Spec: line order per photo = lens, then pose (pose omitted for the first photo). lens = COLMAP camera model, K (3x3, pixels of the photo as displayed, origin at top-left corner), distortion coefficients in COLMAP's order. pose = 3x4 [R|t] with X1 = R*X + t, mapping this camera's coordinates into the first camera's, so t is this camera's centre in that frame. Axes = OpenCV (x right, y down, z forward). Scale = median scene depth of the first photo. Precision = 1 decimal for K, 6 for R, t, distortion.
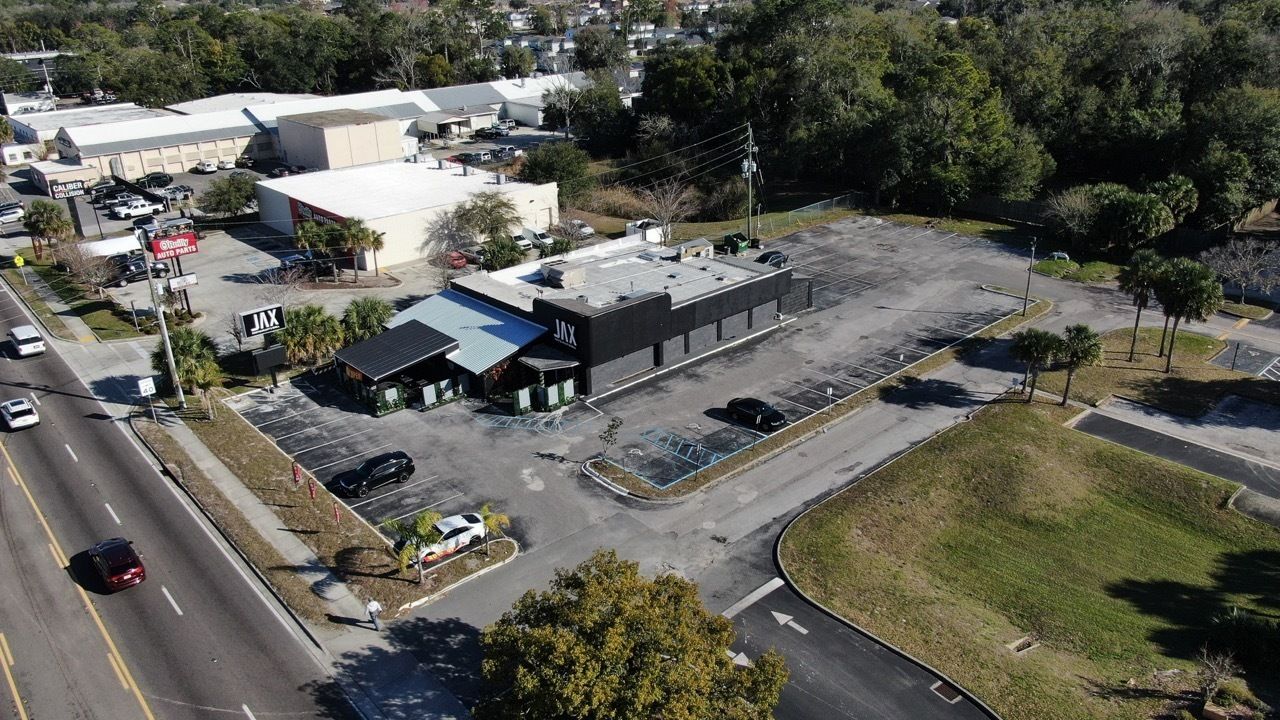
lens RADIAL K [[919.1, 0, 641.1], [0, 919.1, 356.0], [0, 0, 1]] dist [-0.019367, 0.002091]
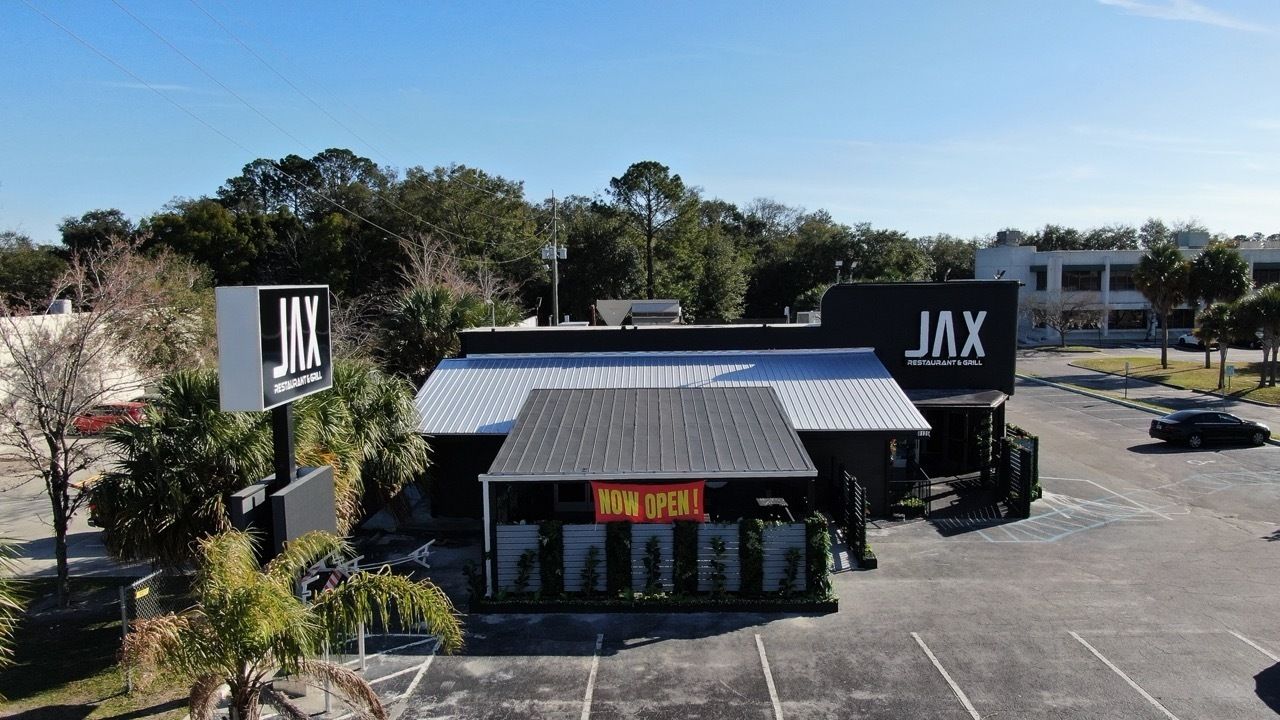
lens RADIAL K [[919.1, 0, 643.2], [0, 919.1, 362.1], [0, 0, 1]] dist [-0.019367, 0.002091]
pose [[0.680172, -0.051903, 0.731213, -0.522376], [0.282457, 0.939025, -0.196086, 0.033160], [-0.676450, 0.339909, 0.653359, 0.816940]]
